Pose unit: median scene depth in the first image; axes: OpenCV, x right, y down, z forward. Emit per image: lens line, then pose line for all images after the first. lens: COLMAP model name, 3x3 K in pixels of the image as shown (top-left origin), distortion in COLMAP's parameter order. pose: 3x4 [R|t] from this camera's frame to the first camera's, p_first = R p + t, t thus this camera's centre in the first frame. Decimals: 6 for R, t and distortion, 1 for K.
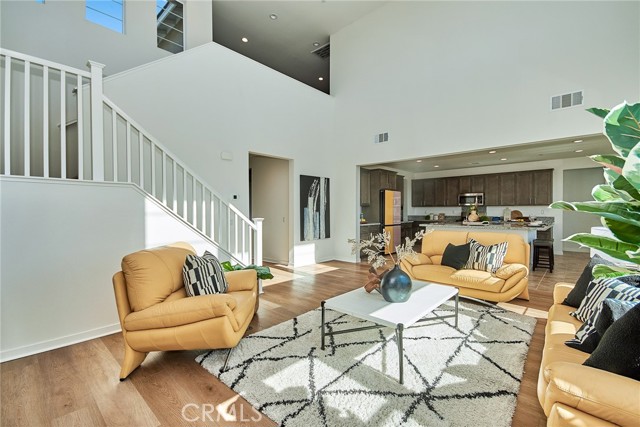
lens RADIAL K [[282.0, 0, 323.7], [0, 282.0, 213.4], [0, 0, 1]] dist [0.015699, -0.007564]
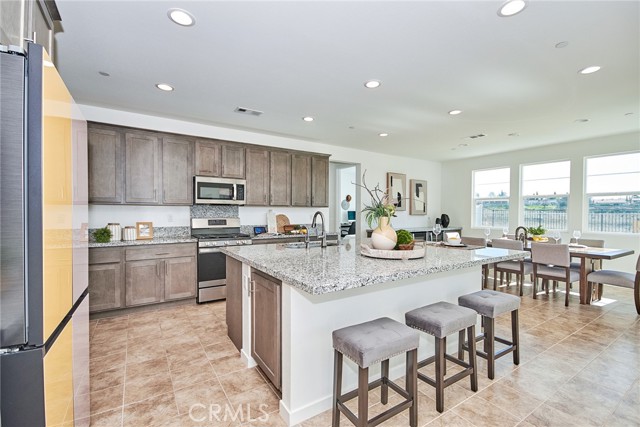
lens RADIAL K [[282.0, 0, 312.6], [0, 282.0, 215.6], [0, 0, 1]] dist [0.015699, -0.007564]
pose [[0.269028, -0.005906, 0.963114, 0.110667], [0.005391, 0.999975, 0.004626, -0.010792], [-0.963117, 0.003947, 0.269053, 0.747055]]
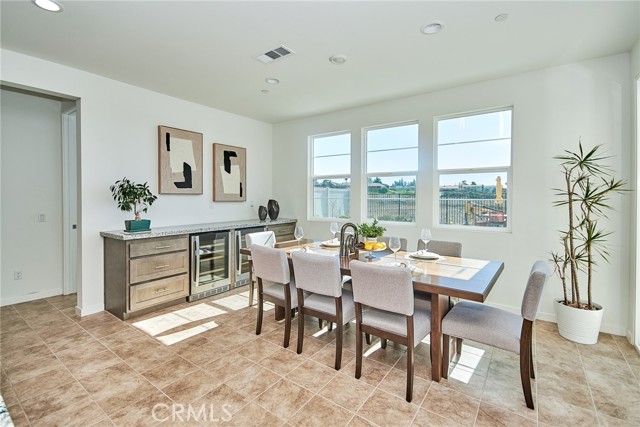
lens RADIAL K [[282.0, 0, 317.8], [0, 282.0, 195.0], [0, 0, 1]] dist [0.015699, -0.007564]
pose [[-0.101707, 0.009791, 0.994766, 0.434352], [0.007679, 0.999930, -0.009056, -0.012864], [-0.994785, 0.006717, -0.101775, 0.576312]]
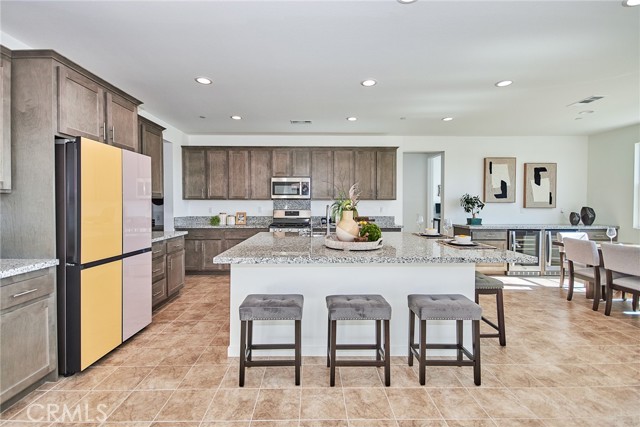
lens RADIAL K [[282.0, 0, 313.9], [0, 282.0, 209.7], [0, 0, 1]] dist [0.015699, -0.007564]
pose [[0.741662, -0.011024, 0.670683, 0.170591], [0.003875, 0.999919, 0.012151, -0.012923], [-0.670762, -0.006413, 0.741645, 0.550631]]
